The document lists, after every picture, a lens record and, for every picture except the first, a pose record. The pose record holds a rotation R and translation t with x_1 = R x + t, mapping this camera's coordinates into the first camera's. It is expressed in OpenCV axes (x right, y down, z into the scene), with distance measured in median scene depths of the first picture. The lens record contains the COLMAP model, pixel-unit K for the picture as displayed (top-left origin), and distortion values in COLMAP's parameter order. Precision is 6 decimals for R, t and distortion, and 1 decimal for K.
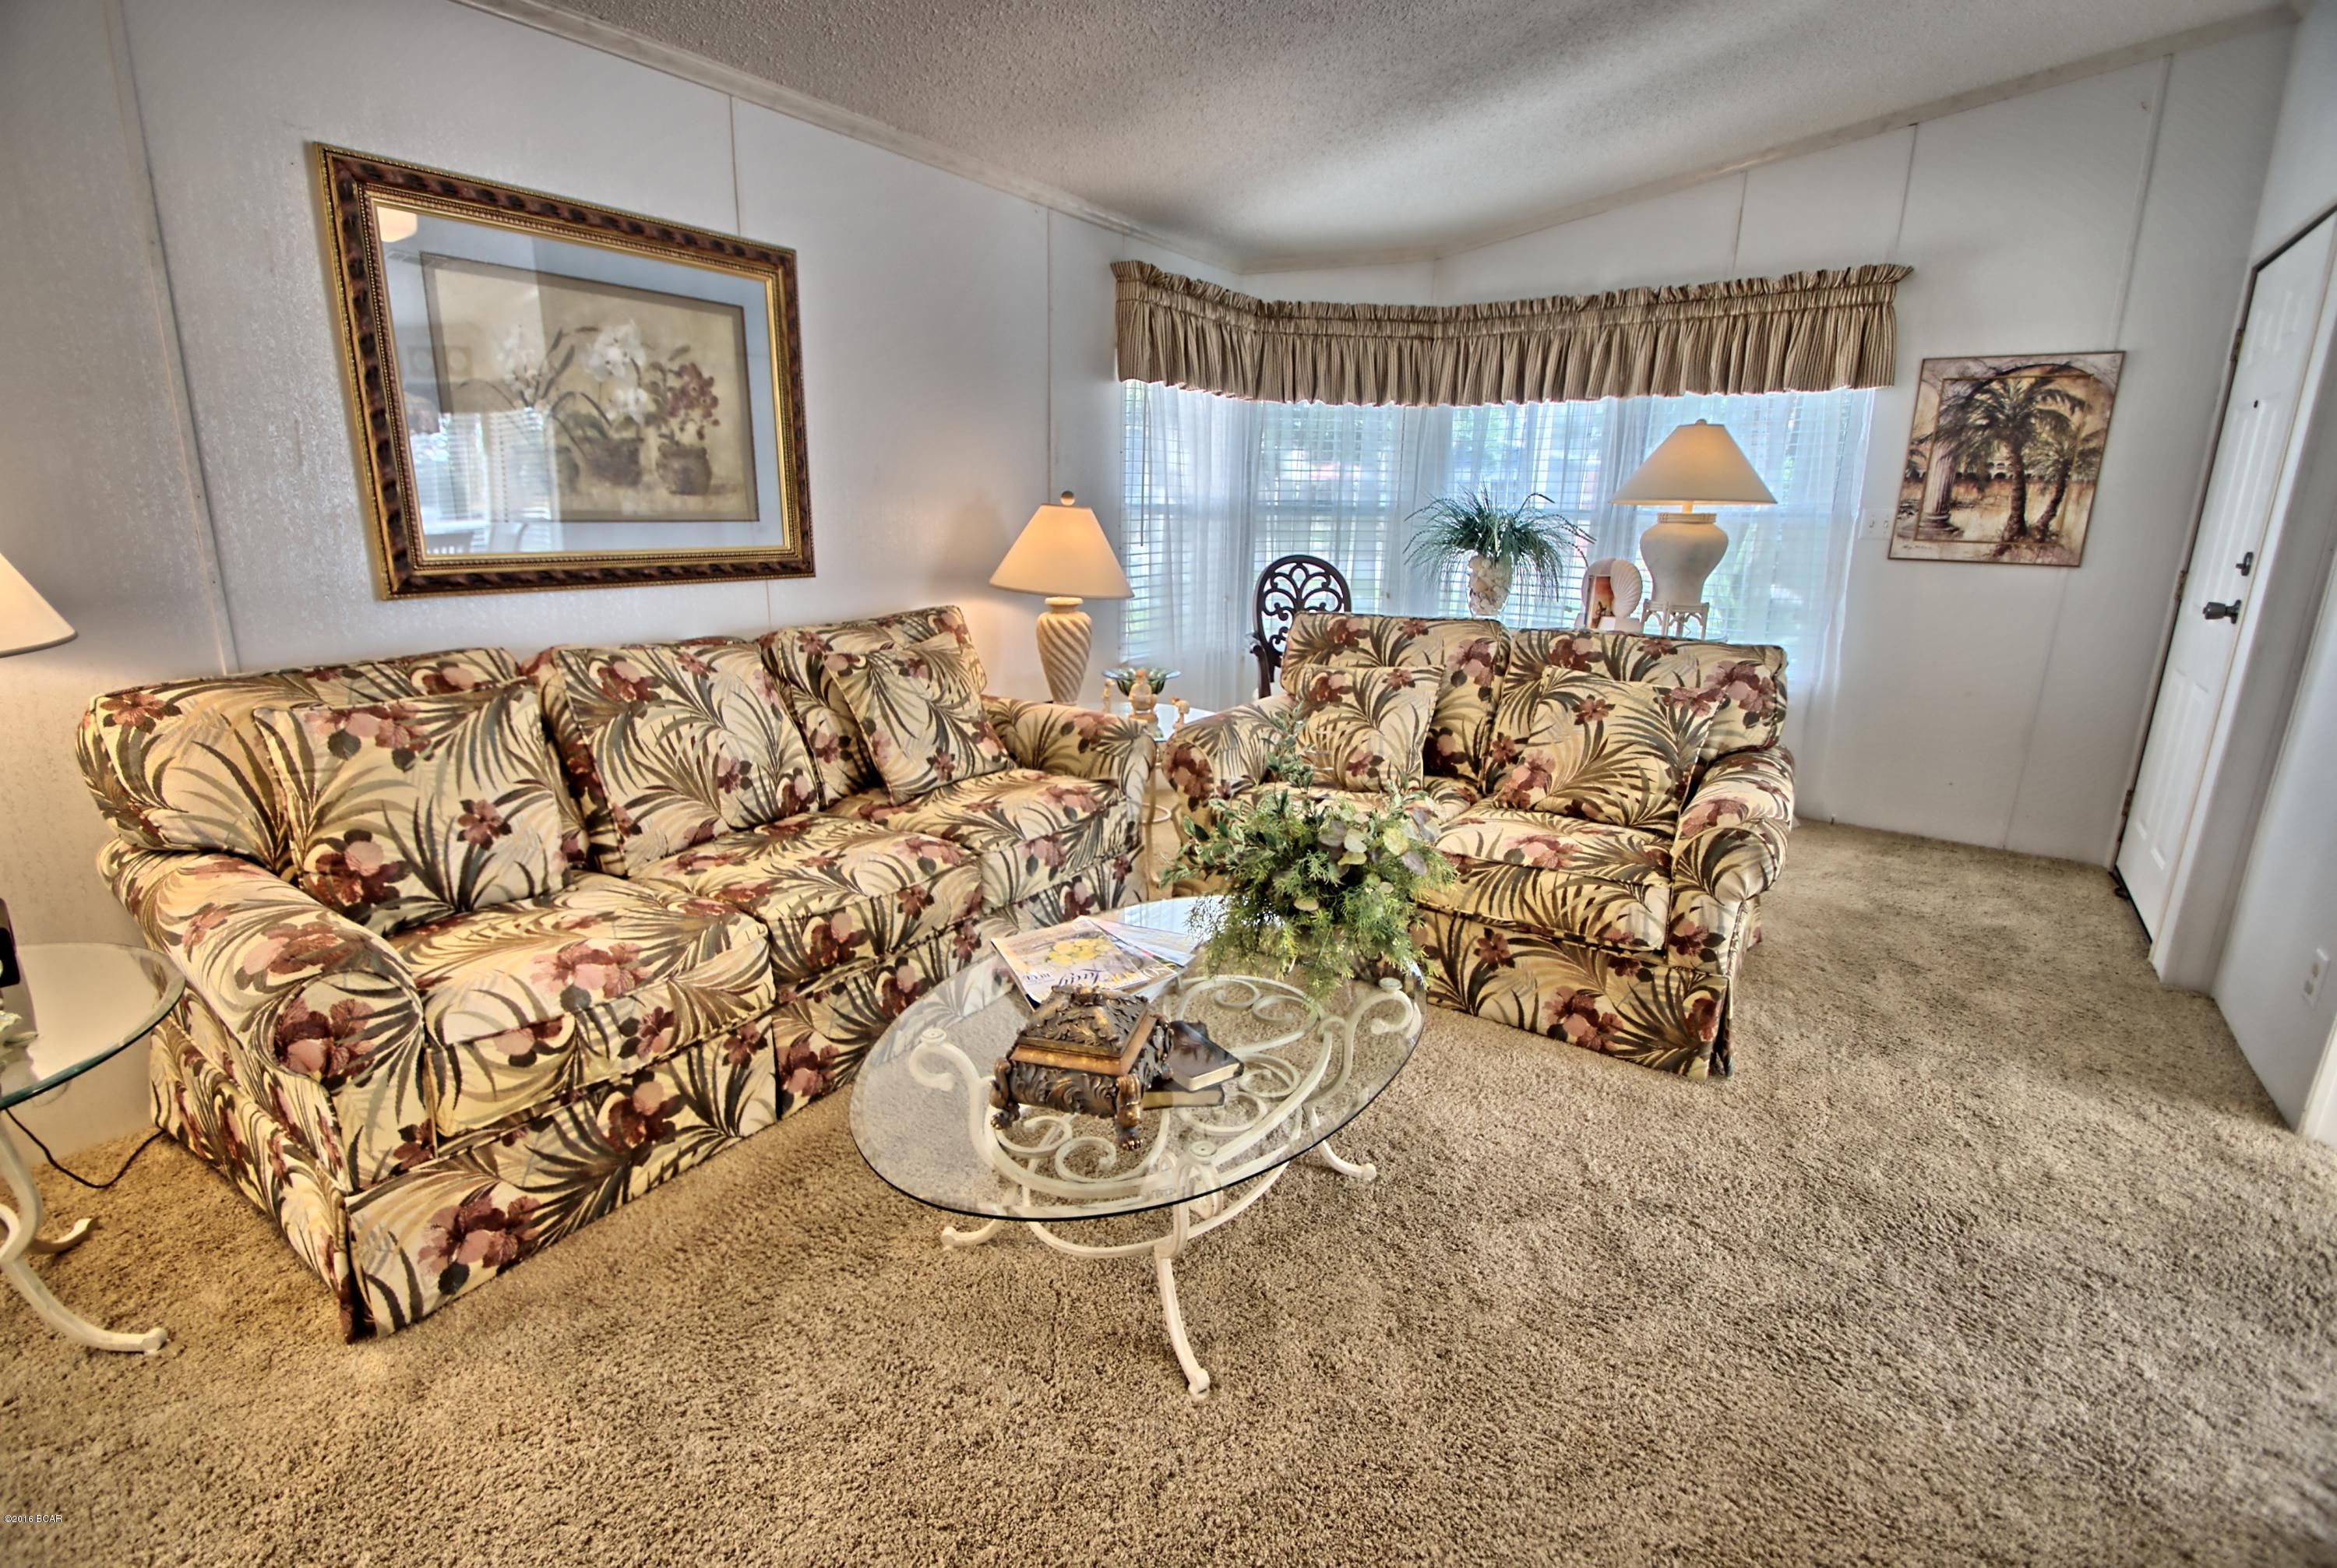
lens RADIAL K [[1033.2, 0, 1167.9], [0, 1033.2, 776.5], [0, 0, 1]] dist [0.017149, -0.019847]
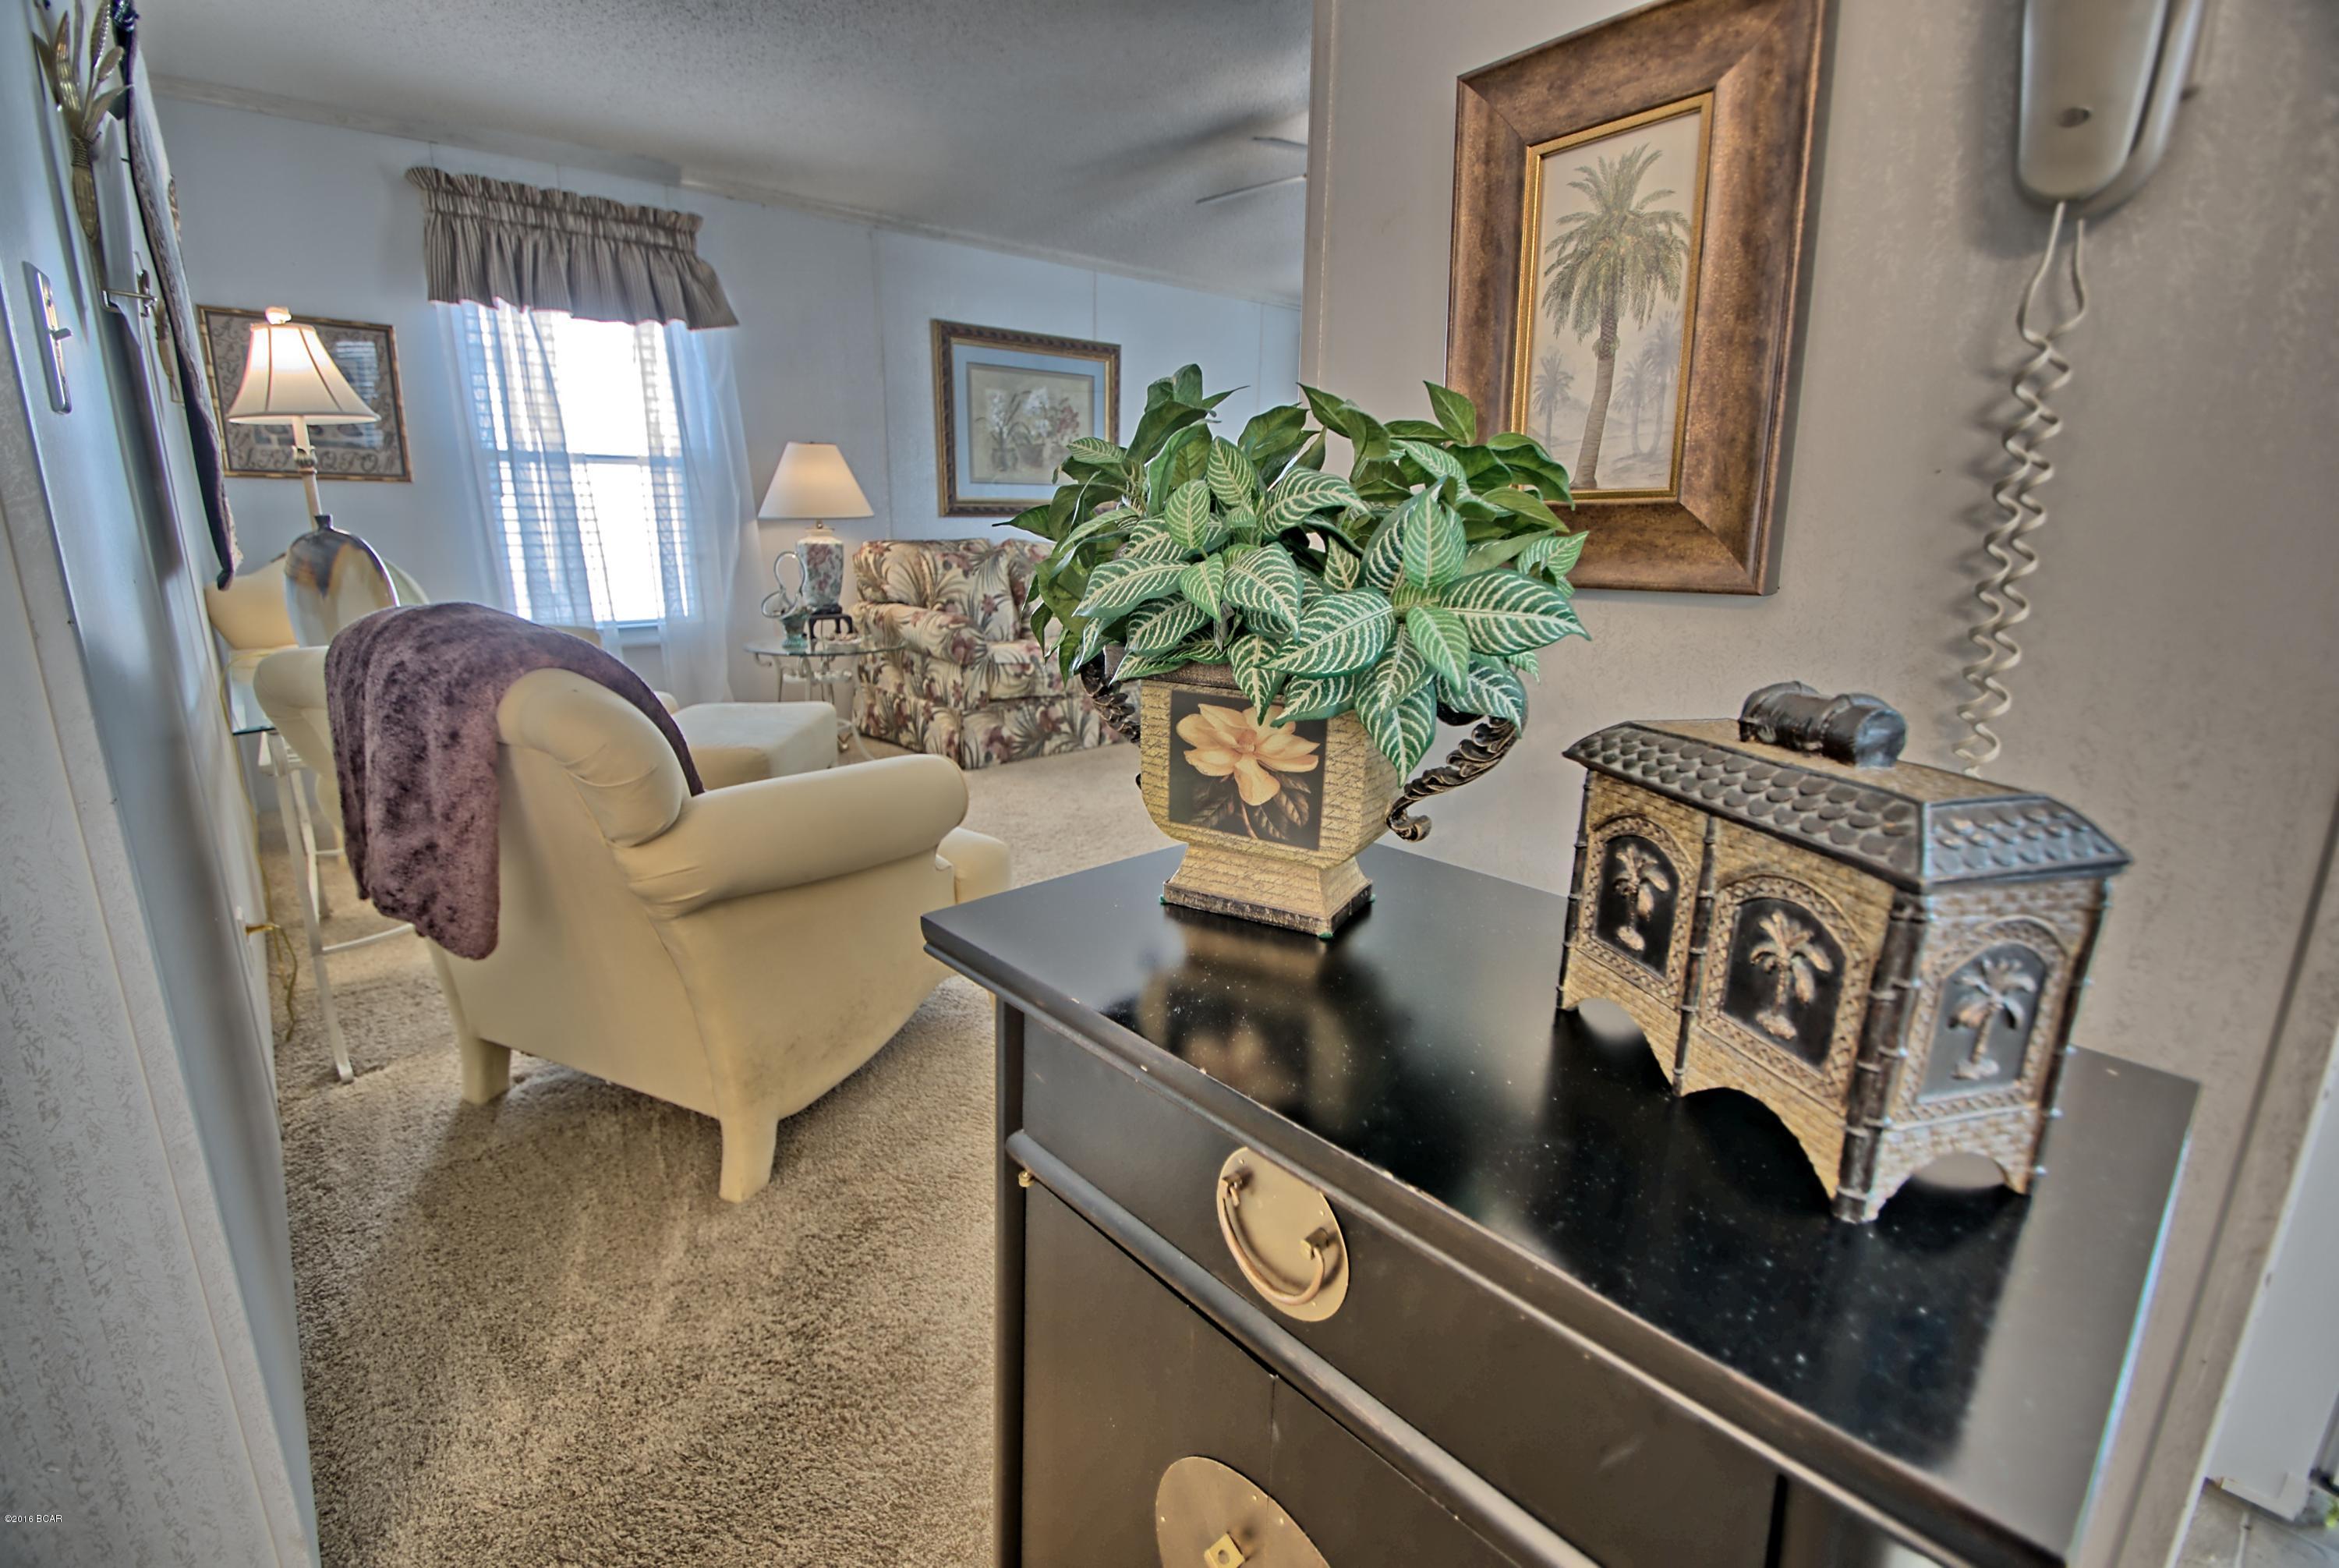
lens RADIAL K [[1034.2, 0, 1168.9], [0, 1034.2, 776.5], [0, 0, 1]] dist [0.017149, -0.019847]
pose [[0.971699, 0.051264, -0.230591, 0.322384], [-0.052796, 0.998605, -0.000471, 0.436171], [0.230246, 0.012632, 0.973051, -1.267471]]
